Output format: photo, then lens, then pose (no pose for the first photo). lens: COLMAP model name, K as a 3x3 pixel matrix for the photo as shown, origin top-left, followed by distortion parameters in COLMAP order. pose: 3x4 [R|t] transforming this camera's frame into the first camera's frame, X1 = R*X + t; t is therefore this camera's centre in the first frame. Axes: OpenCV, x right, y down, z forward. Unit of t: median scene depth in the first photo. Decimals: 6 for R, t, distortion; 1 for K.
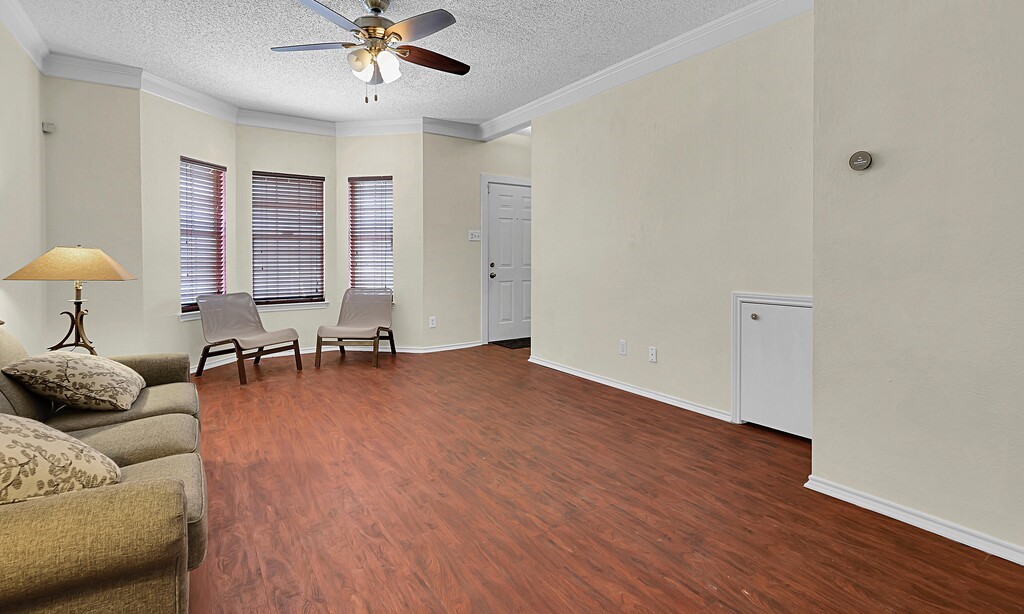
lens RADIAL K [[500.4, 0, 525.6], [0, 500.4, 261.7], [0, 0, 1]] dist [0.000719, 0.000817]
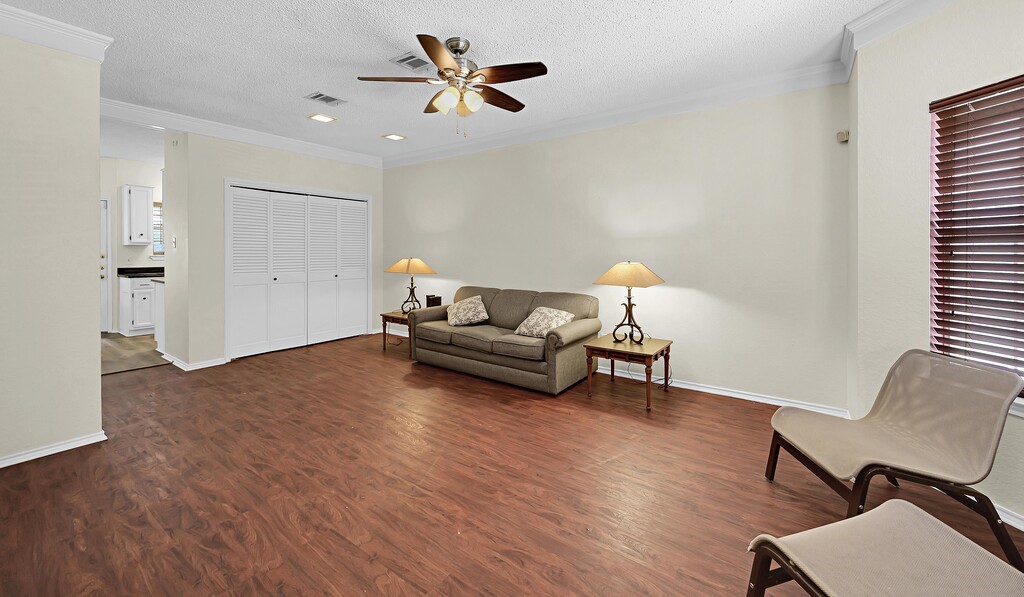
lens RADIAL K [[401.0, 0, 511.1], [0, 401.0, 259.0], [0, 0, 1]] dist [0.002098, -0.000310]
pose [[-0.946515, 0.008999, -0.322534, -0.106058], [0.002327, 0.999775, 0.021064, -0.052104], [0.322651, 0.019187, -0.946323, 1.589354]]
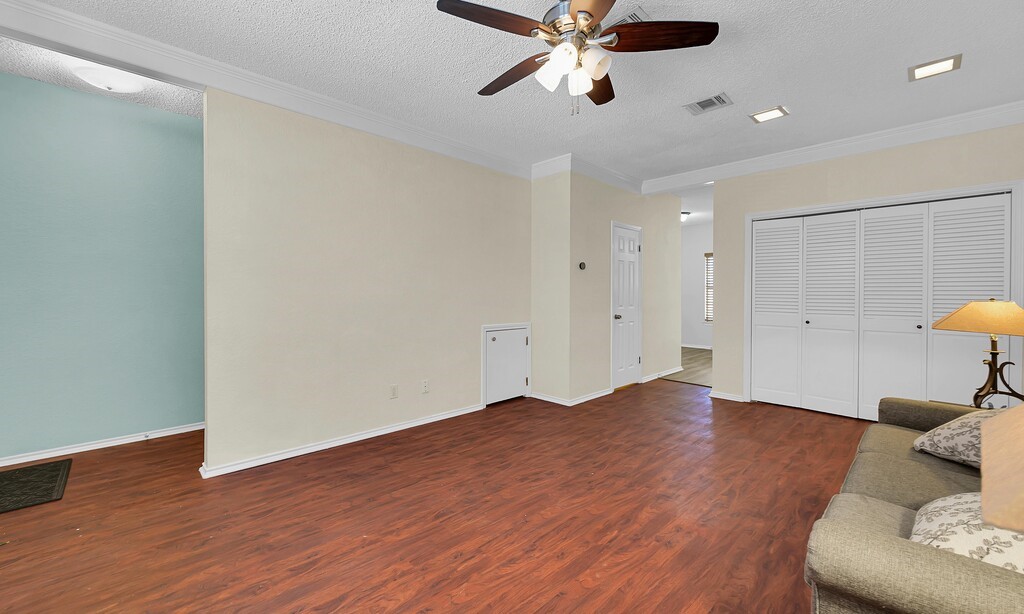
lens RADIAL K [[400.7, 0, 515.9], [0, 400.7, 293.3], [0, 0, 1]] dist [0.002462, -0.000638]
pose [[-0.175772, 0.003149, 0.984426, -0.757404], [-0.001834, 0.999992, -0.003526, -0.031138], [-0.984429, -0.002426, -0.175765, 1.015101]]
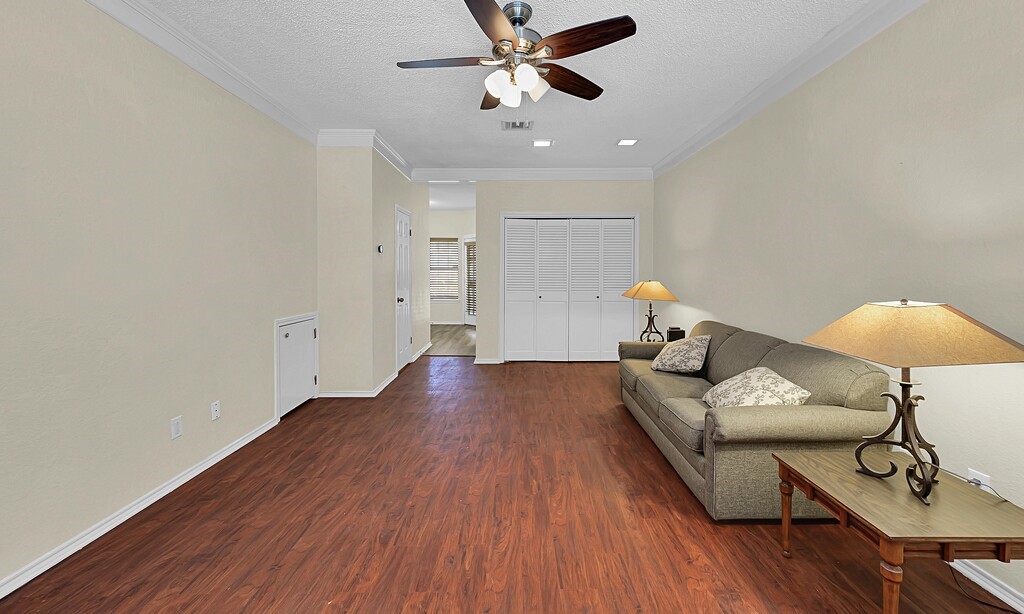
lens RADIAL K [[400.7, 0, 511.9], [0, 400.7, 281.1], [0, 0, 1]] dist [0.002462, -0.000638]
pose [[-0.817745, -0.011559, 0.575465, -0.588585], [0.001975, 0.999736, 0.022888, -0.053236], [-0.575577, 0.019853, -0.817506, 1.341377]]
